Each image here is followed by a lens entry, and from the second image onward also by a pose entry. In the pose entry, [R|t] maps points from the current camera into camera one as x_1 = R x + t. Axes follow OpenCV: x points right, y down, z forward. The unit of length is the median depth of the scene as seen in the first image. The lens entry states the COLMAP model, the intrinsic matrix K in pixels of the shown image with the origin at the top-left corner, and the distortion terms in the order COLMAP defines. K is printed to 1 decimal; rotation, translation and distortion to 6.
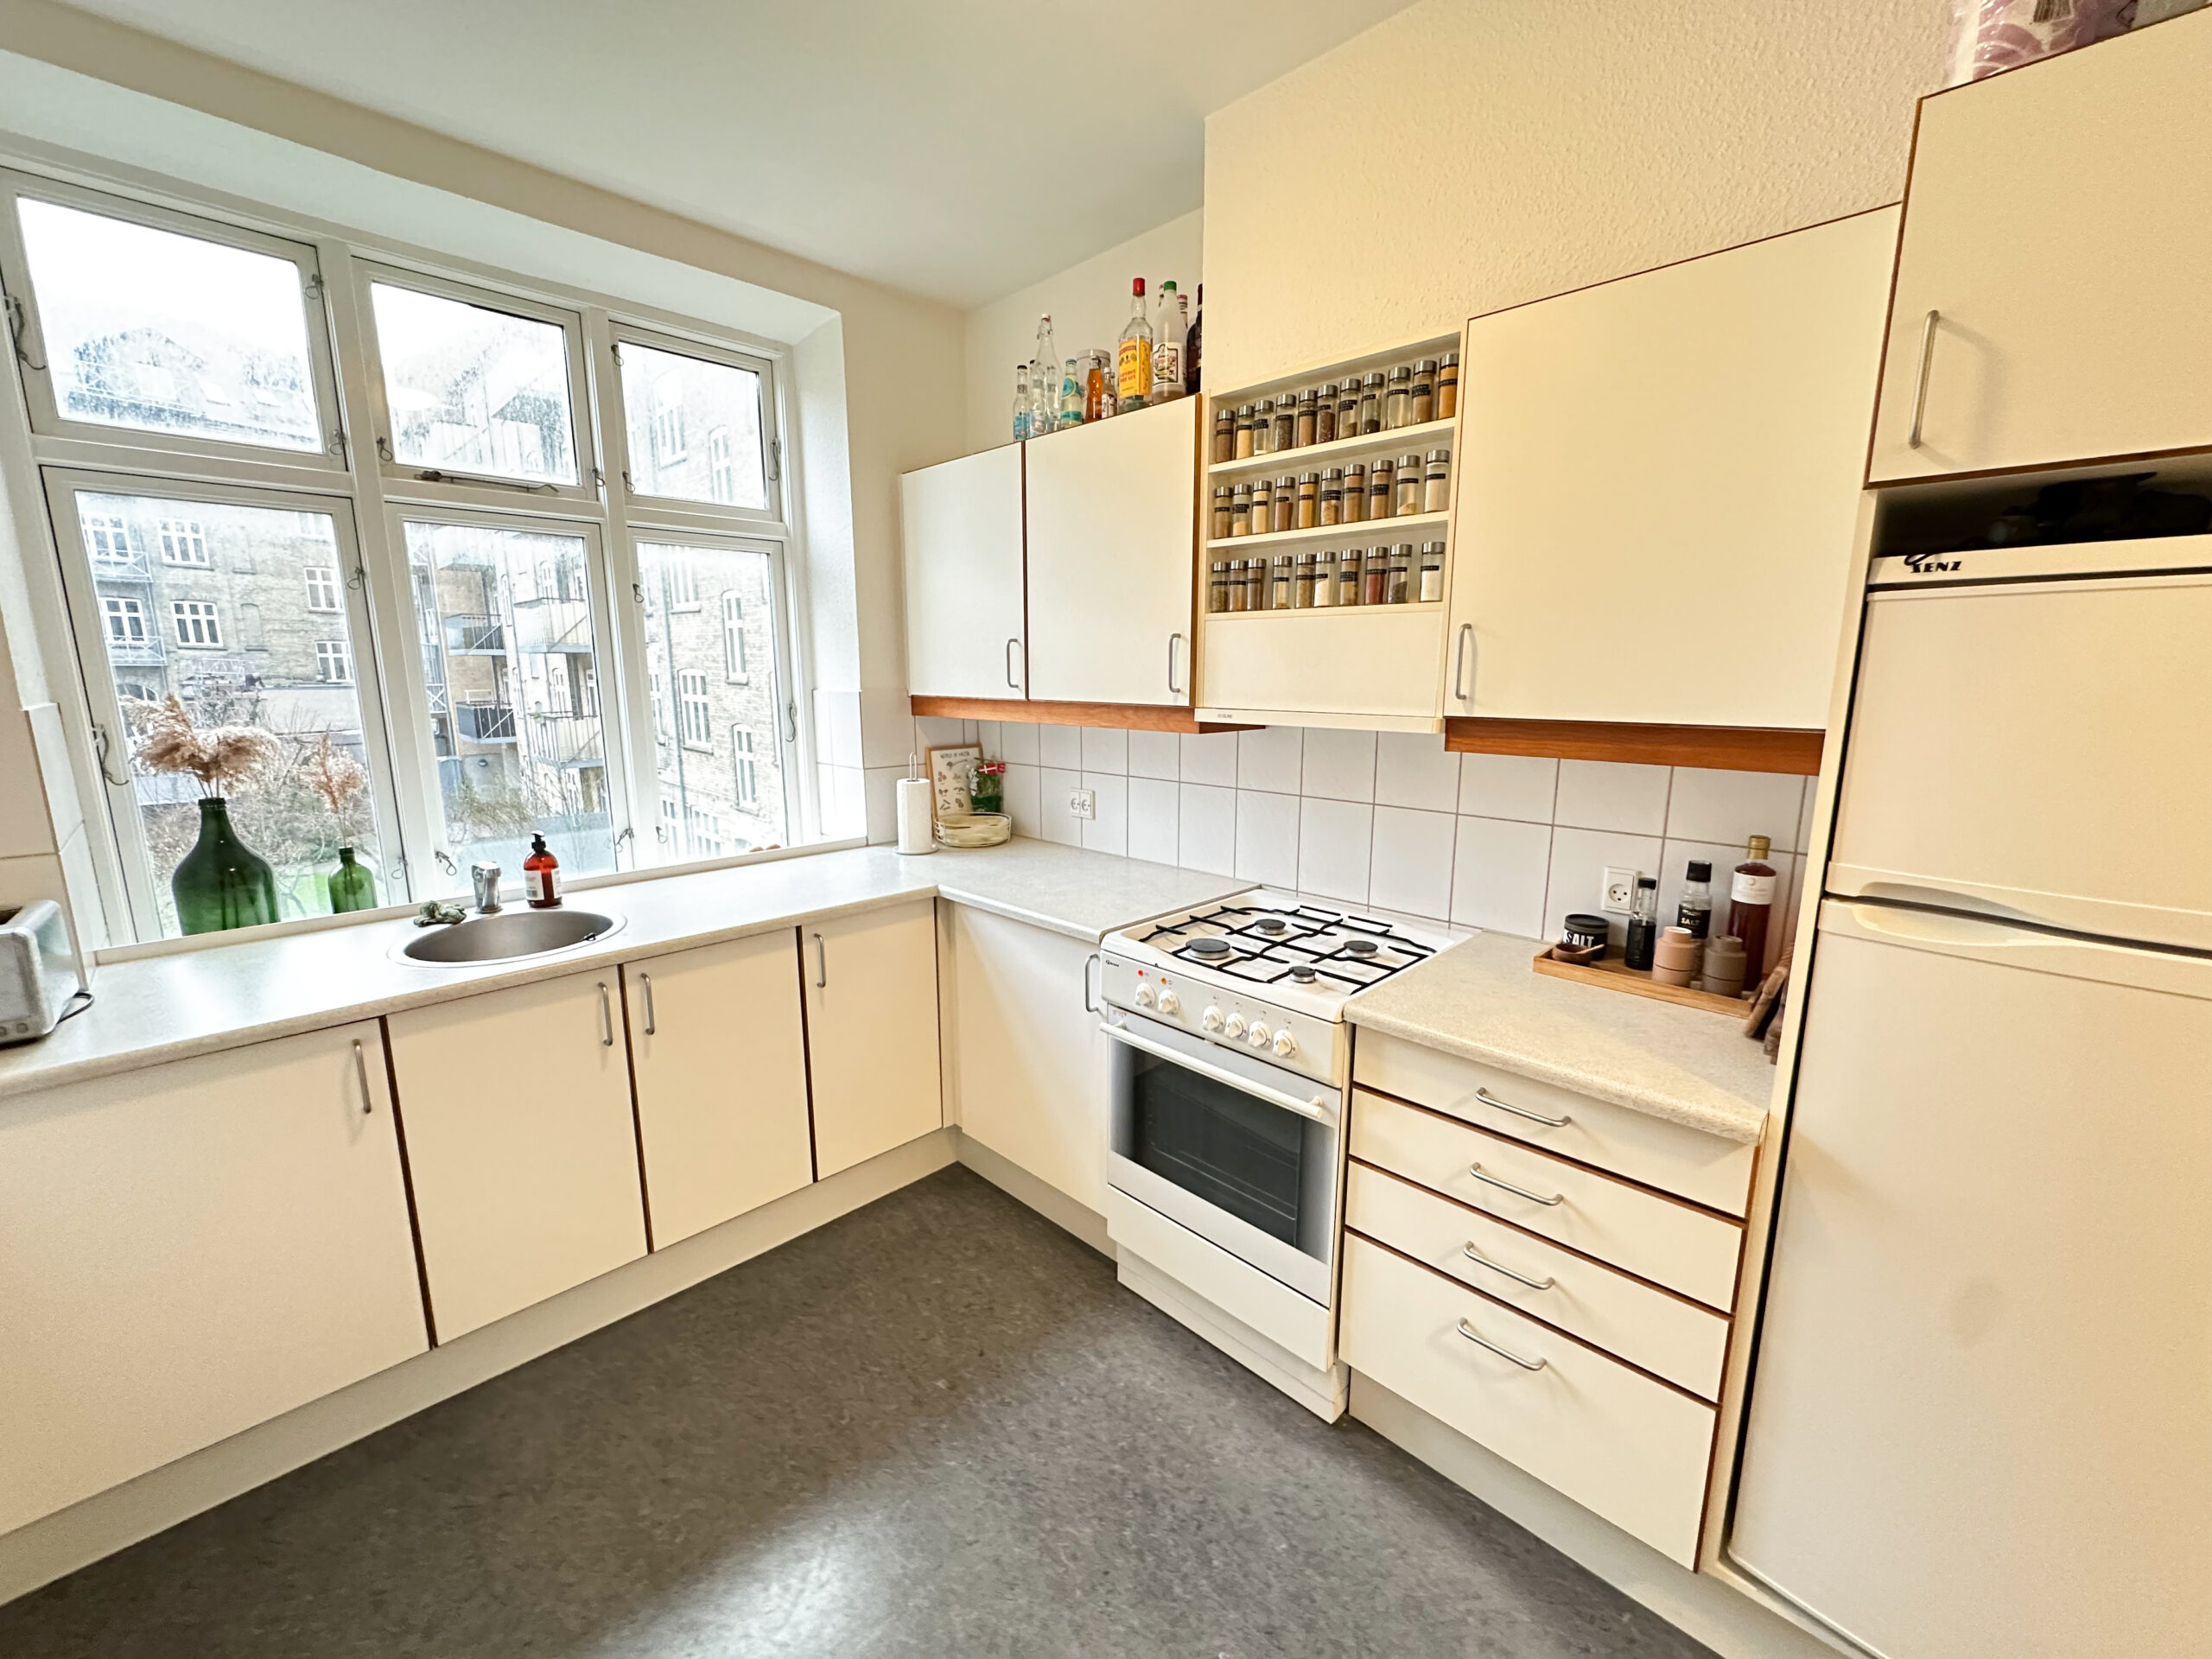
lens RADIAL K [[883.5, 0, 1106.0], [0, 883.5, 829.5], [0, 0, 1]] dist [-0.003834, 0.000003]
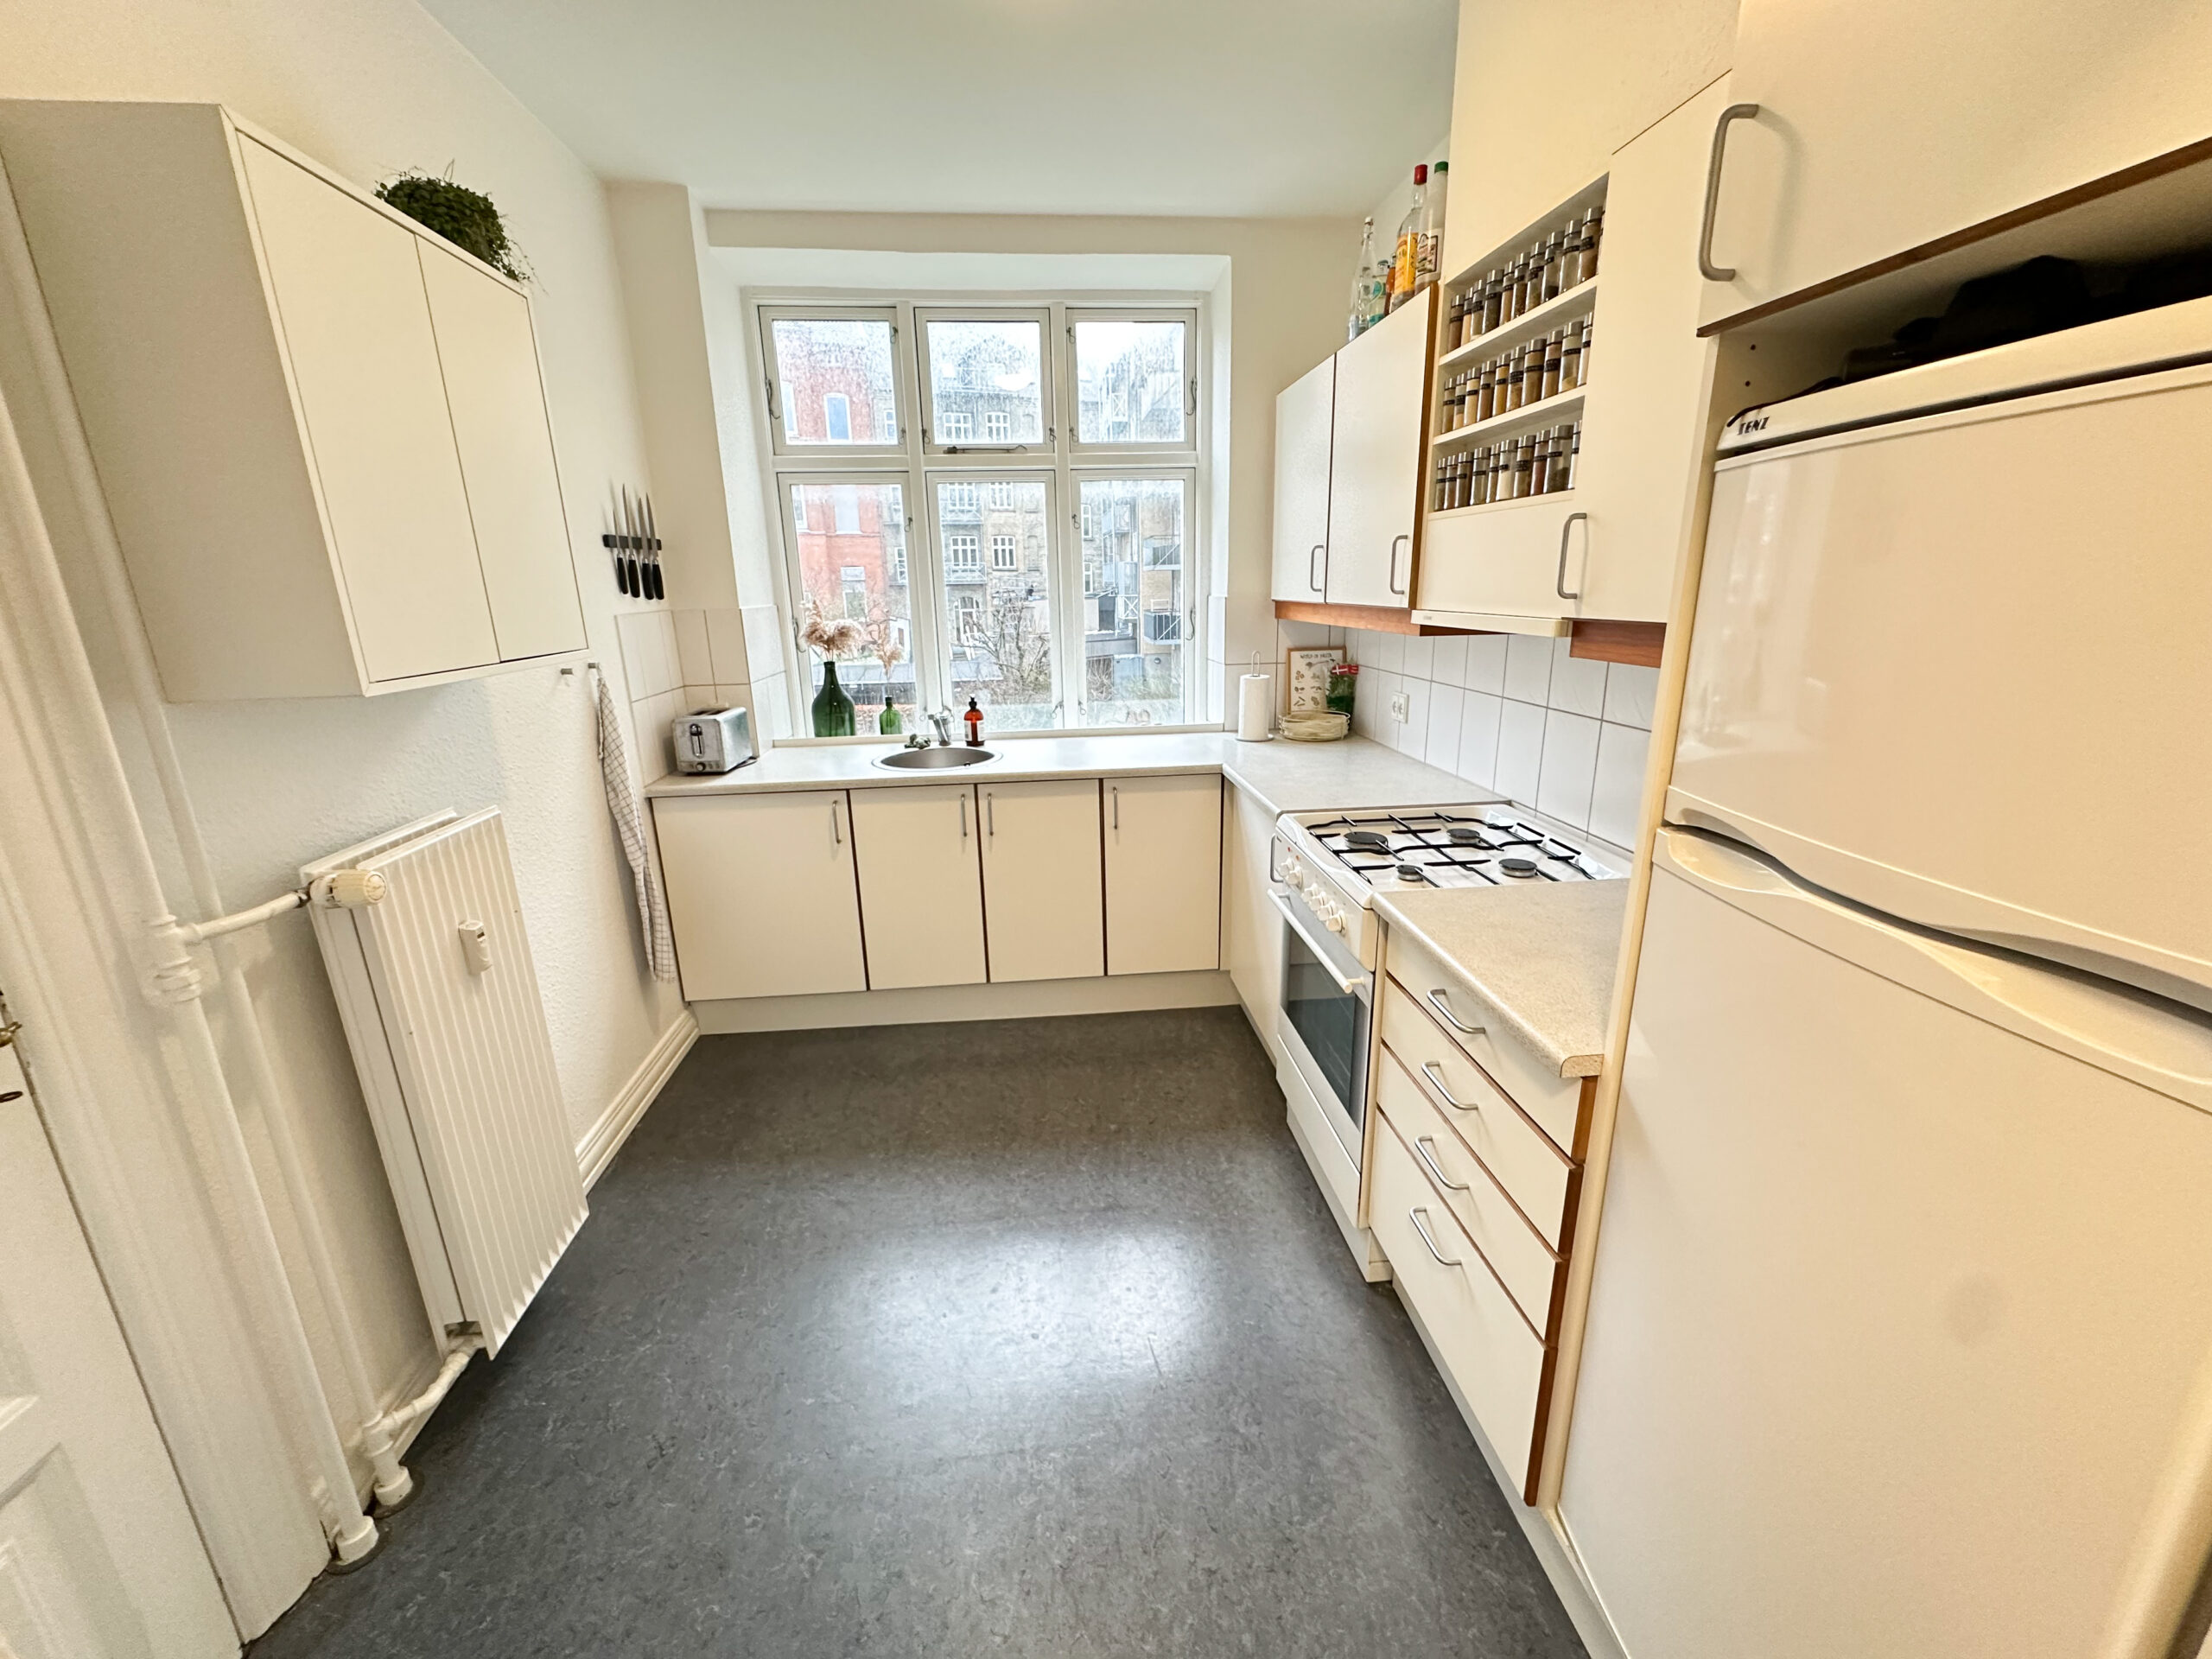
lens RADIAL K [[883.5, 0, 1106.0], [0, 883.5, 829.5], [0, 0, 1]] dist [-0.003834, 0.000003]
pose [[0.768809, 0.155929, -0.620176, 0.478208], [-0.093652, 0.986814, 0.132015, 0.009557], [0.632583, -0.043413, 0.773275, -0.014535]]
